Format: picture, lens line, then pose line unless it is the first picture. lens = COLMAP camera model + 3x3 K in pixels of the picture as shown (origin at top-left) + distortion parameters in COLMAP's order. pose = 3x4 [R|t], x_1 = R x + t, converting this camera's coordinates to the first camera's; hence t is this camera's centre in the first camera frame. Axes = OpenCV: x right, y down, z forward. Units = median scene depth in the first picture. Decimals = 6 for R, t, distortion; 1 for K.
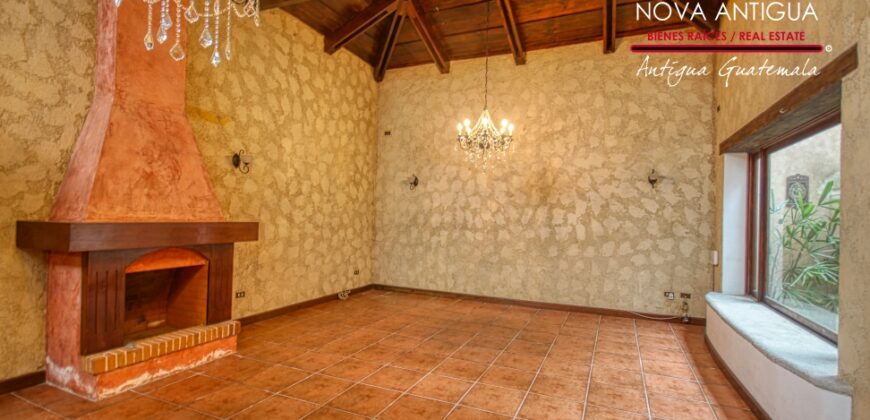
lens RADIAL K [[404.1, 0, 441.7], [0, 404.1, 210.0], [0, 0, 1]] dist [-0.005166, -0.001794]
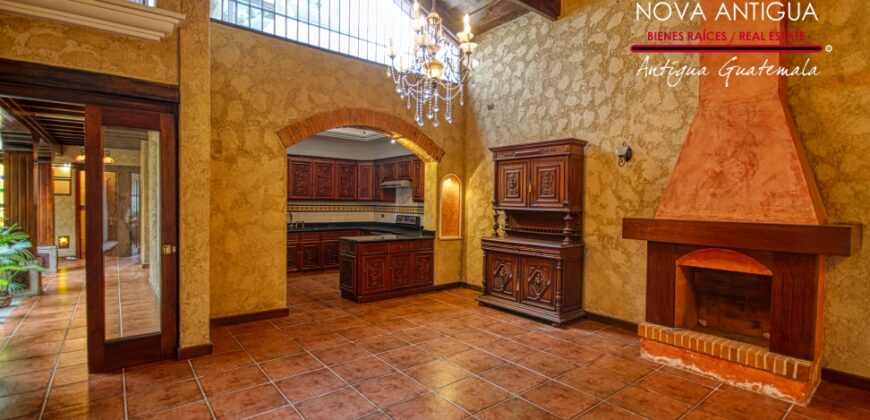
lens RADIAL K [[404.1, 0, 455.8], [0, 404.1, 211.7], [0, 0, 1]] dist [-0.005166, -0.001794]
pose [[-0.448694, -0.014511, -0.893567, 0.470855], [-0.017103, 0.999824, -0.007648, 0.025769], [0.893522, 0.011851, -0.448864, 0.875598]]
